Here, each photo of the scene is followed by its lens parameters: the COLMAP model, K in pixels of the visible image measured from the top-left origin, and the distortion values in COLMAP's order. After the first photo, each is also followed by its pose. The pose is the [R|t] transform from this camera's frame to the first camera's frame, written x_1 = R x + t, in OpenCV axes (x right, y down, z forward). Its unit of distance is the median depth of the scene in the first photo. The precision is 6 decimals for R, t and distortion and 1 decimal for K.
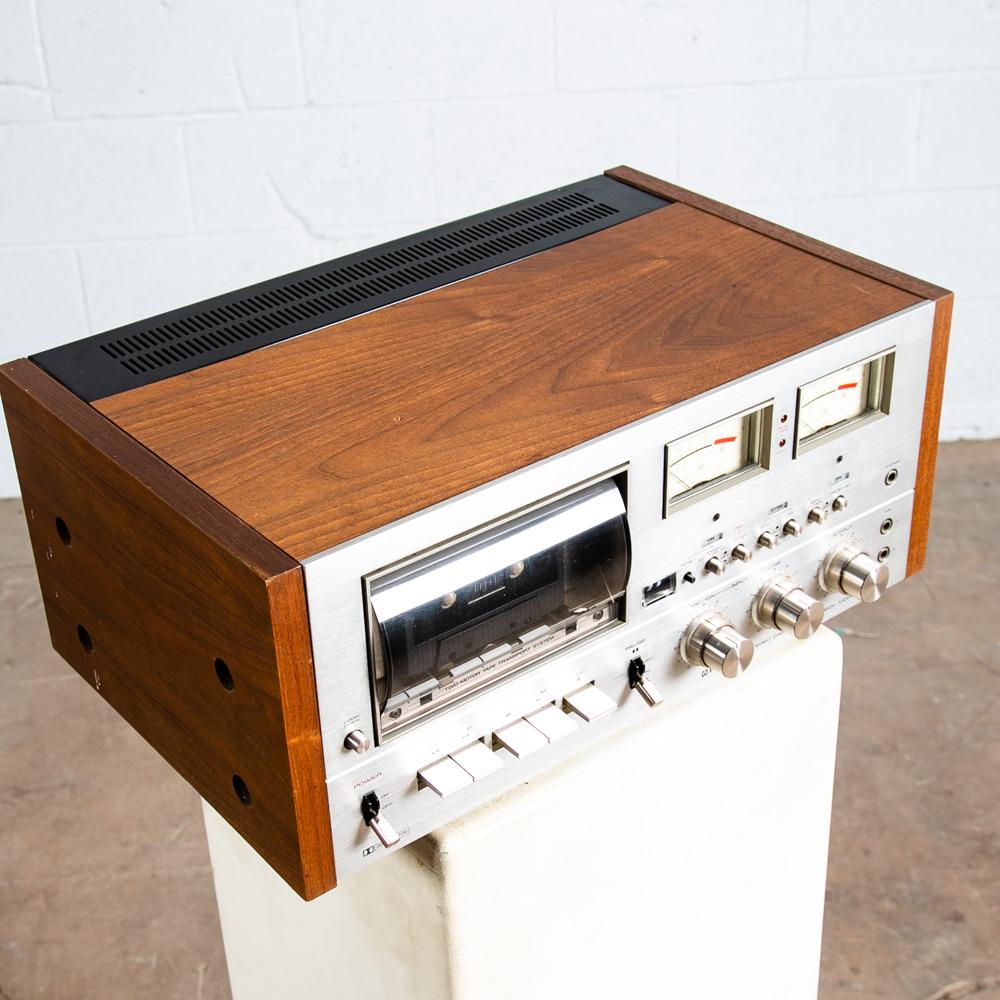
lens RADIAL K [[1727.4, 0, 484.9], [0, 1727.4, 519.1], [0, 0, 1]] dist [-0.023545, 0.058405]
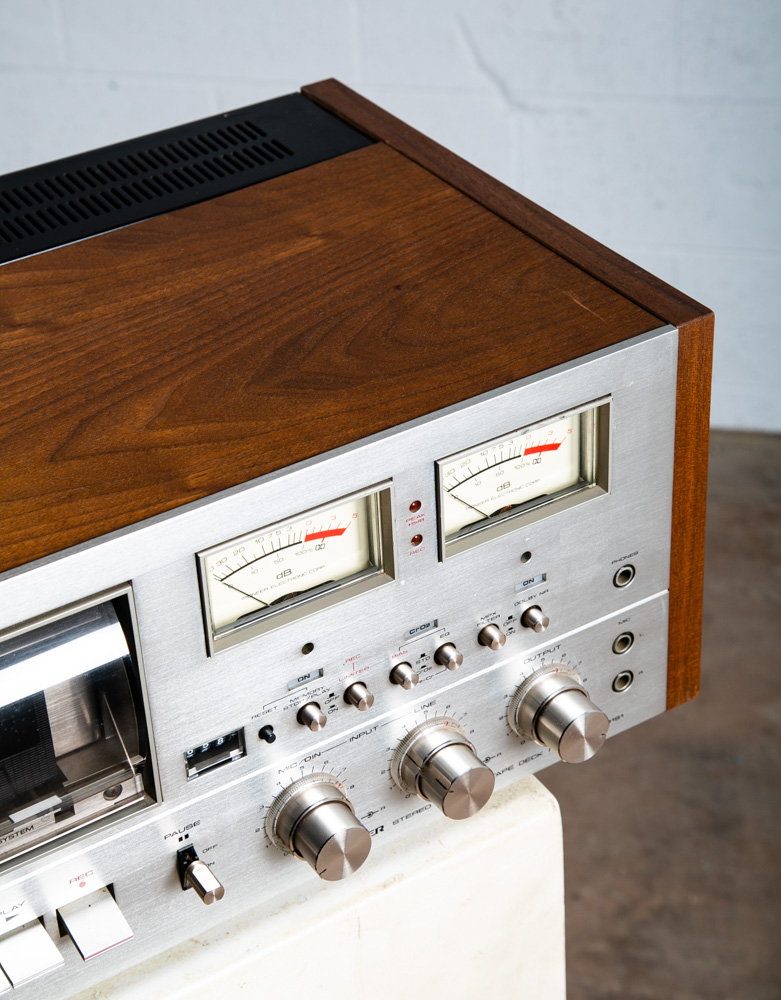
lens RADIAL K [[2028.2, 0, 391.2], [0, 2028.2, 472.8], [0, 0, 1]] dist [0.144770, 0.286462]
pose [[0.995335, 0.043388, -0.086175, 0.227040], [-0.039624, 0.998204, 0.044929, -0.104076], [0.087970, -0.041305, 0.995266, 0.213626]]
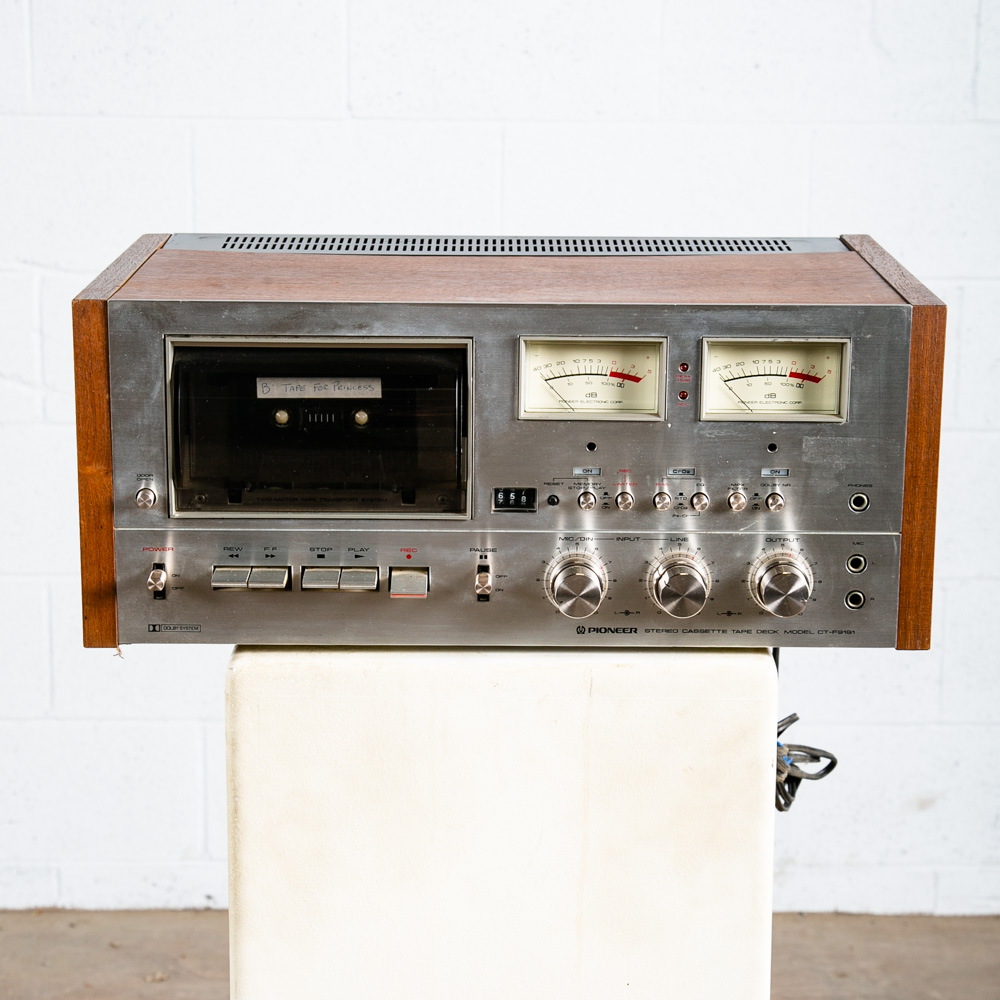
lens RADIAL K [[2481.7, 0, 517.9], [0, 2481.7, 538.7], [0, 0, 1]] dist [0.083392, 0.312052]
pose [[0.798702, 0.189779, -0.571016, 0.904790], [-0.344227, 0.922452, -0.174903, 0.305082], [0.493542, 0.336254, 0.802091, -0.141397]]
